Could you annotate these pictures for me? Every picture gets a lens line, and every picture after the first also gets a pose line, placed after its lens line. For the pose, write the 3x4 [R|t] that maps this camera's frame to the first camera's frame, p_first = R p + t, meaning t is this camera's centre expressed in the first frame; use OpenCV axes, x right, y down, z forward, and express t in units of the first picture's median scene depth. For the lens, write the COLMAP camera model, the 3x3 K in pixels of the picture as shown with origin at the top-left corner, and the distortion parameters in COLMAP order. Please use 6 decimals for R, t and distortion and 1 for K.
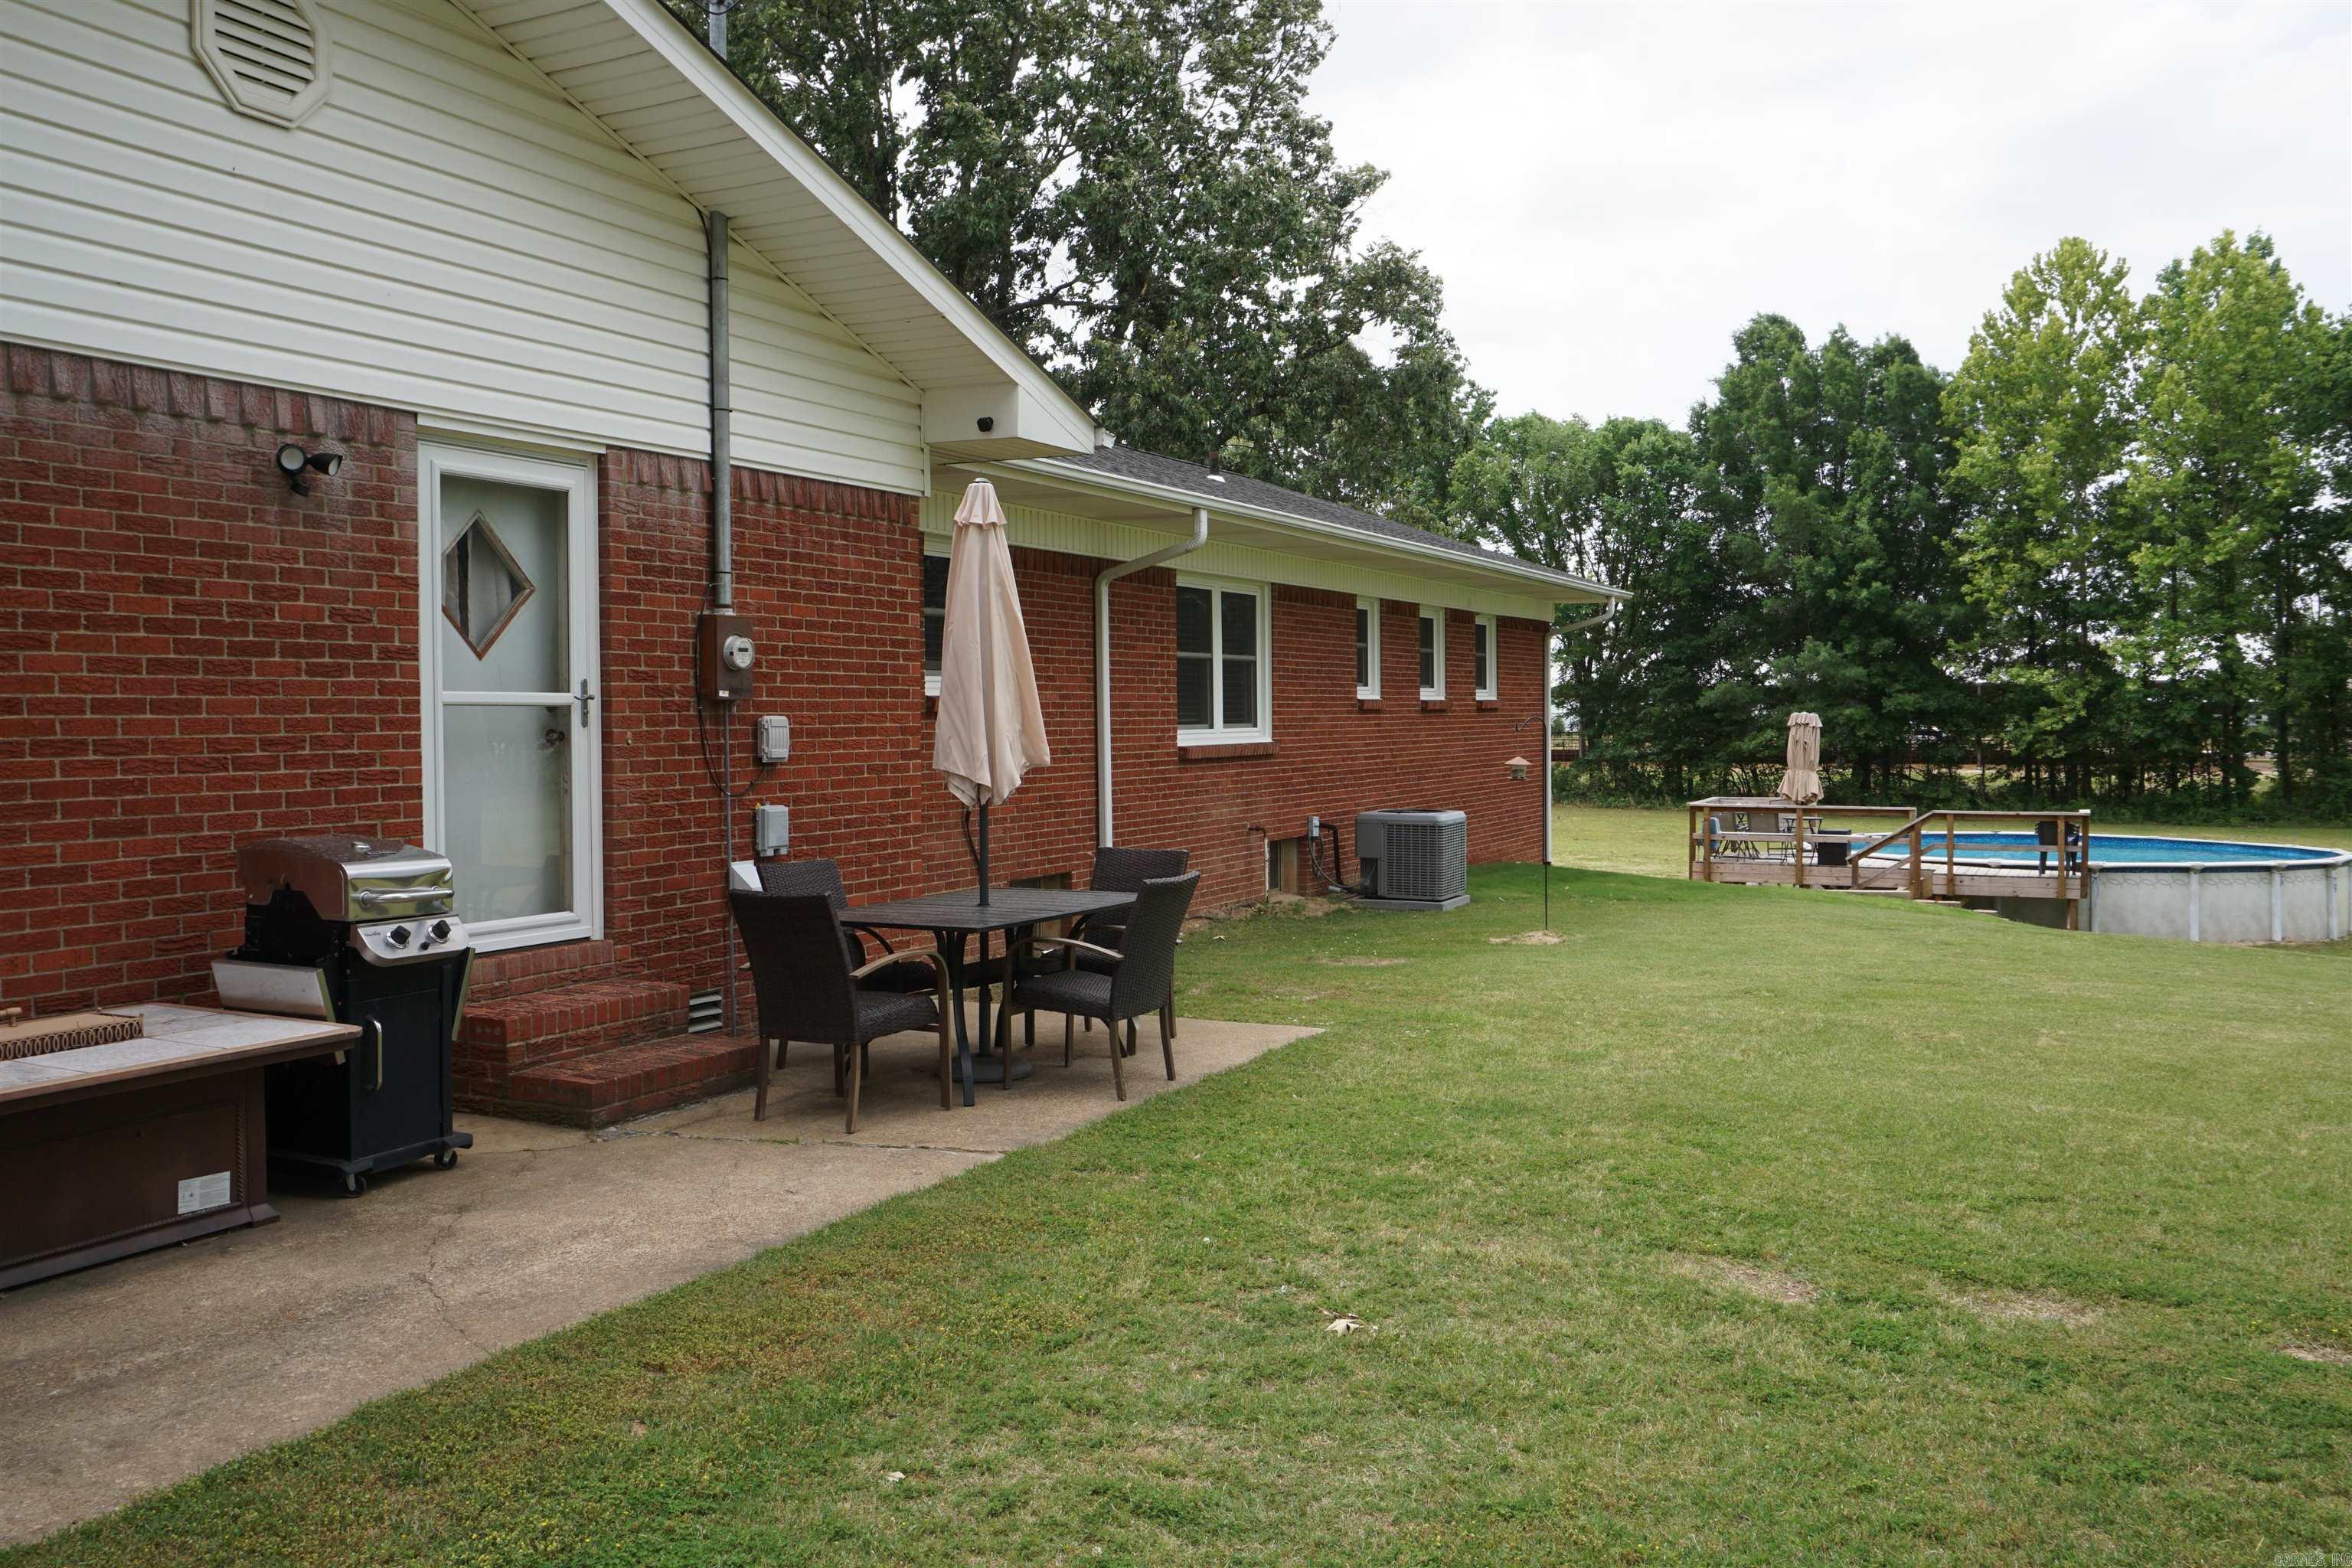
lens RADIAL K [[1902.3, 0, 1125.8], [0, 1902.3, 758.8], [0, 0, 1]] dist [-0.006874, 0.032294]
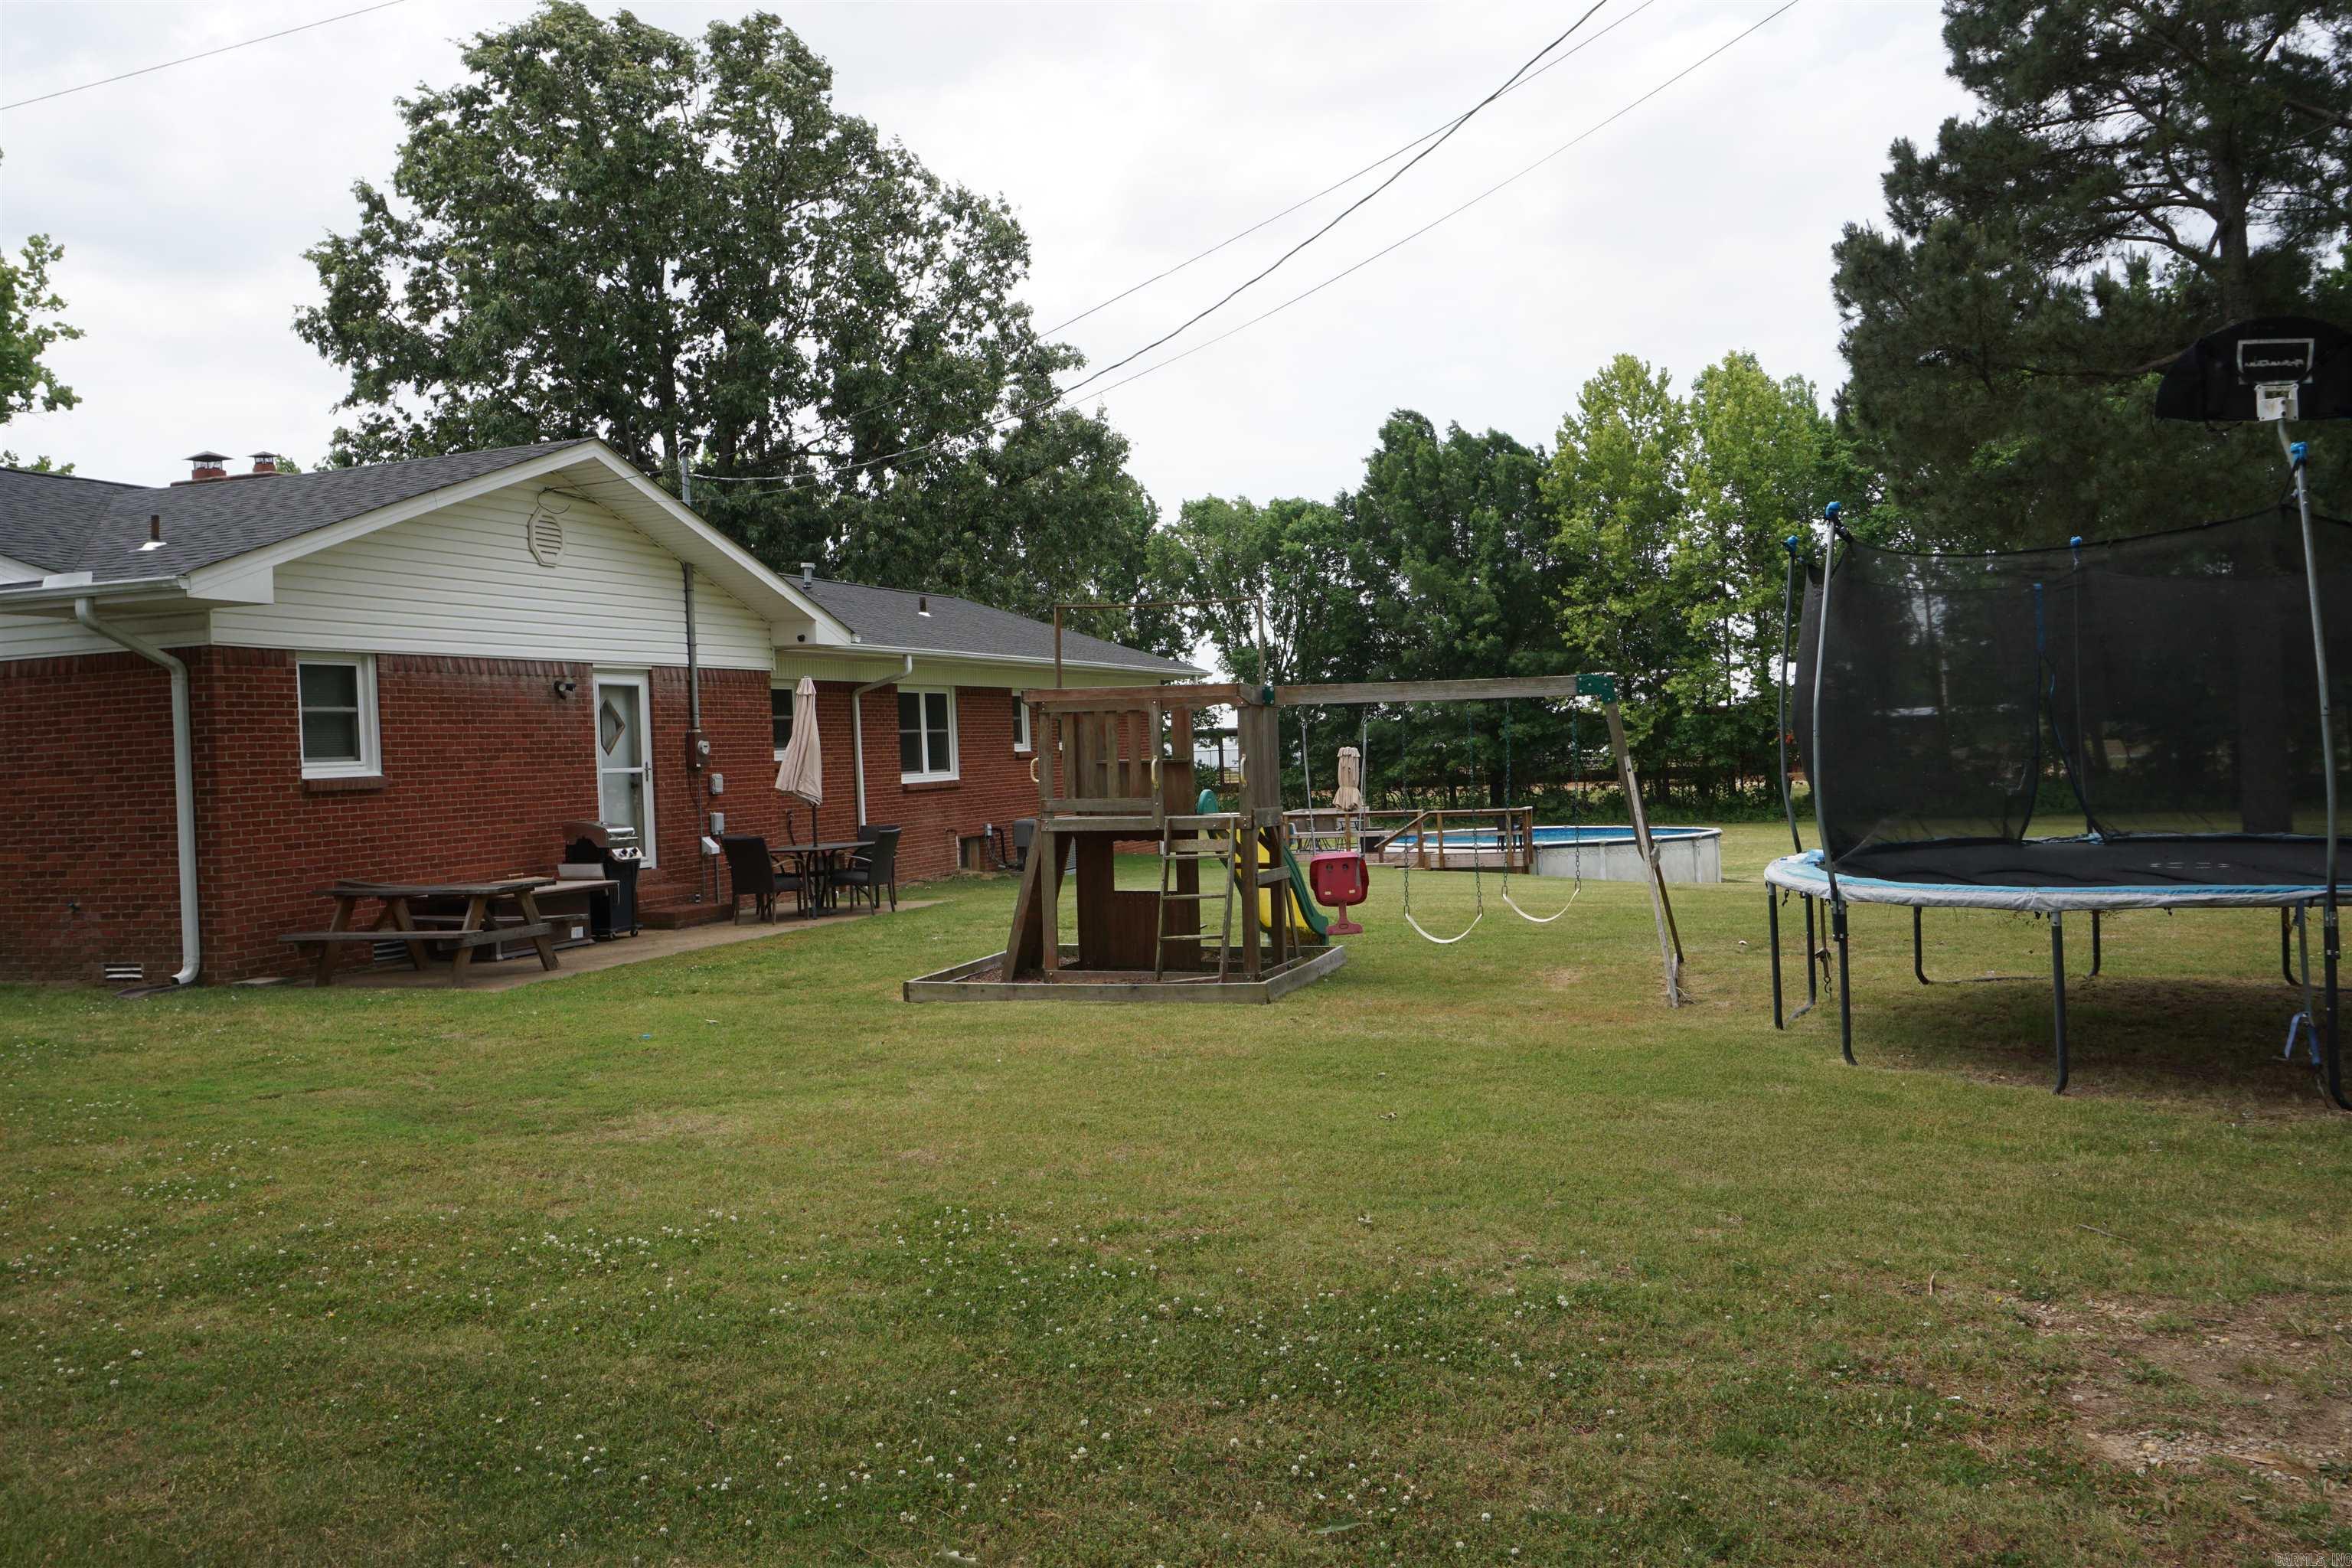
lens RADIAL K [[1902.3, 0, 1125.8], [0, 1902.3, 758.8], [0, 0, 1]] dist [-0.006874, 0.032294]
pose [[0.990840, -0.035245, 0.130363, 0.003878], [0.038269, 0.999052, -0.020764, 0.014095], [-0.129508, 0.025563, 0.991249, -0.734070]]
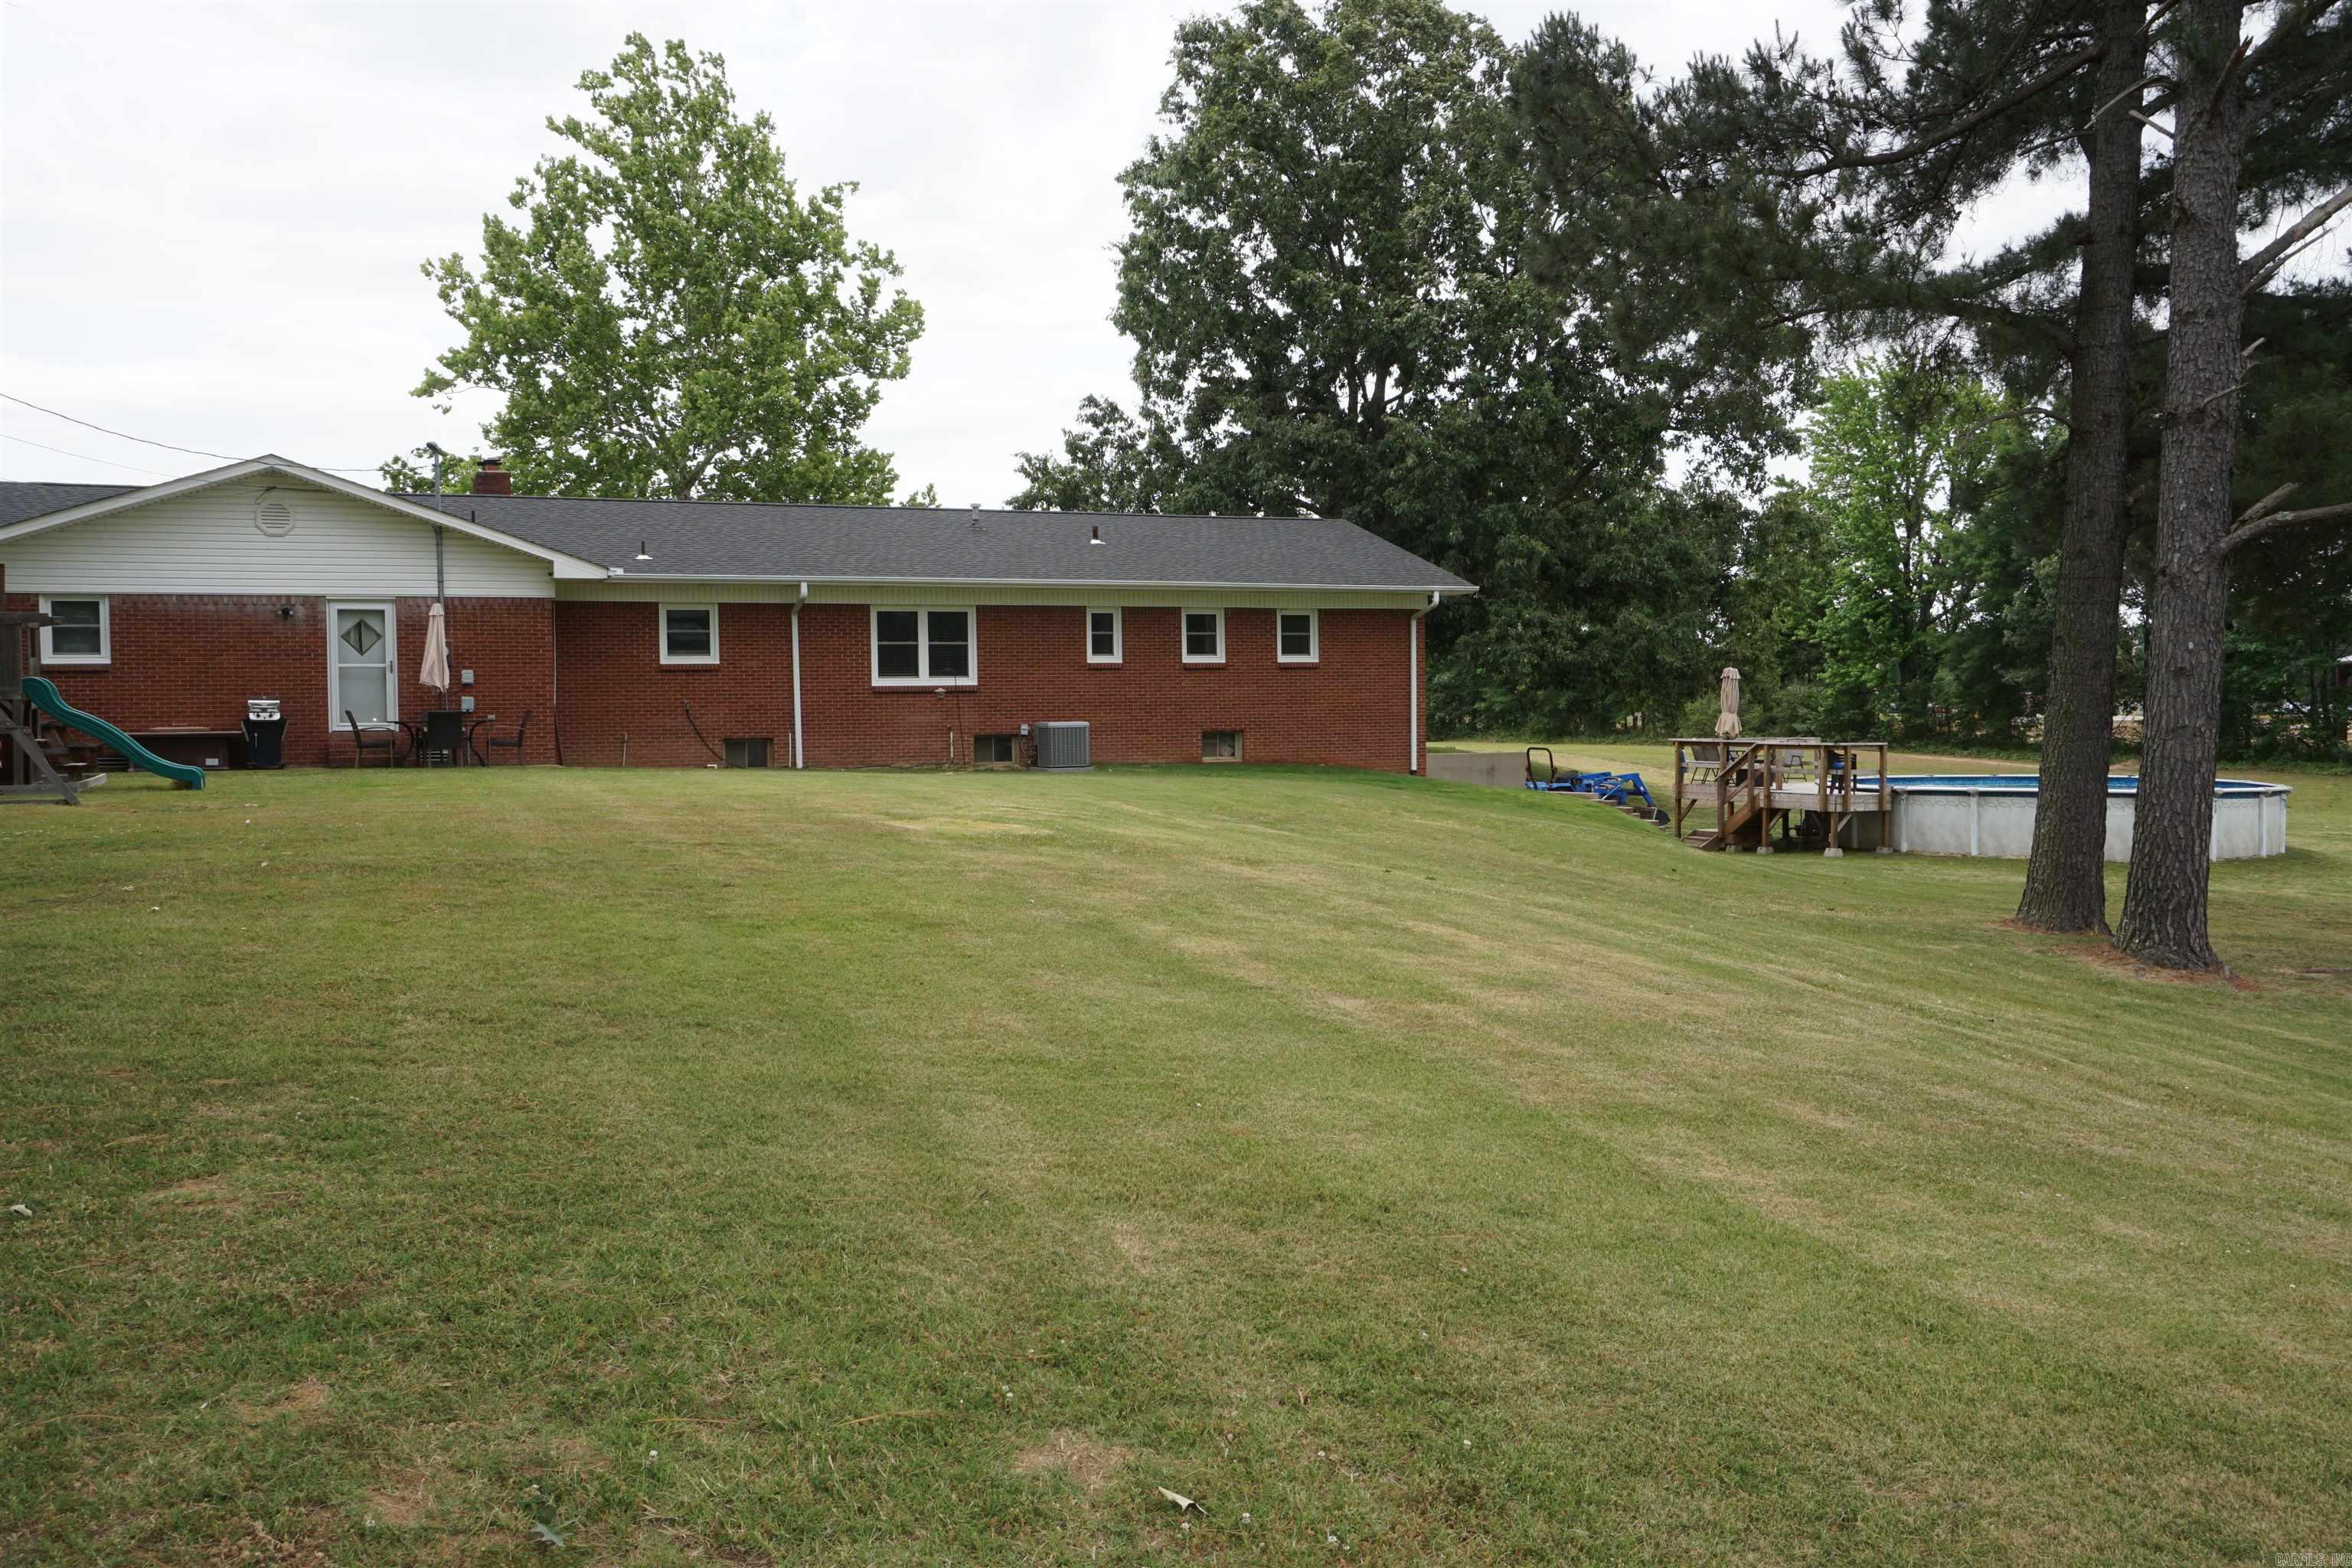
lens RADIAL K [[1902.3, 0, 1125.8], [0, 1902.3, 758.8], [0, 0, 1]] dist [-0.006874, 0.032294]
pose [[0.771586, 0.018655, -0.635852, 1.550918], [-0.010201, 0.999804, 0.016955, 0.035535], [0.636044, -0.006596, 0.771625, -0.463923]]
